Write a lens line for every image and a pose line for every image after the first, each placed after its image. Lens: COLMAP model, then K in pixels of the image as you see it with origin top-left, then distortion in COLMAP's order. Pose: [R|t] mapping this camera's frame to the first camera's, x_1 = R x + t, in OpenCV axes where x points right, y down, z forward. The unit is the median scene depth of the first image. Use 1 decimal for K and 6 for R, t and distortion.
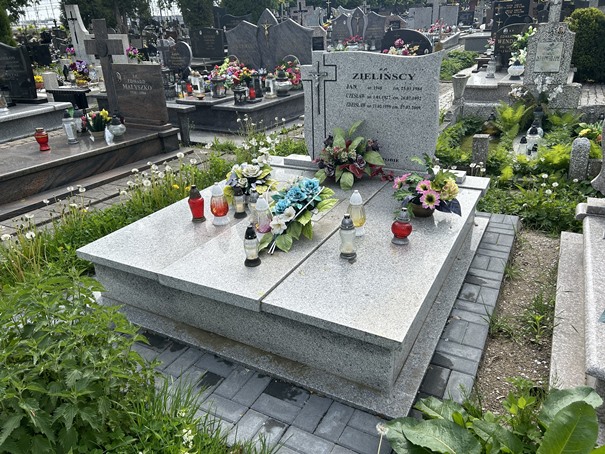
lens RADIAL K [[452.5, 0, 303.4], [0, 452.5, 227.4], [0, 0, 1]] dist [0.042429, -0.034188]
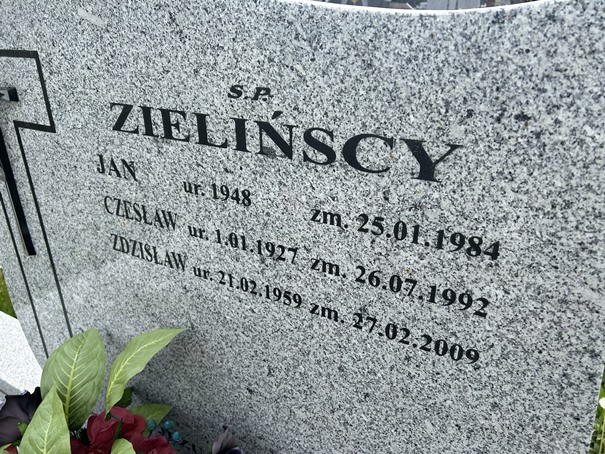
lens RADIAL K [[452.5, 0, 303.3], [0, 452.5, 225.8], [0, 0, 1]] dist [0.042429, -0.034188]
pose [[0.998994, 0.044142, -0.007946, 0.189239], [-0.043990, 0.998862, 0.018421, -0.292964], [0.008750, -0.018053, 0.999799, 0.809574]]
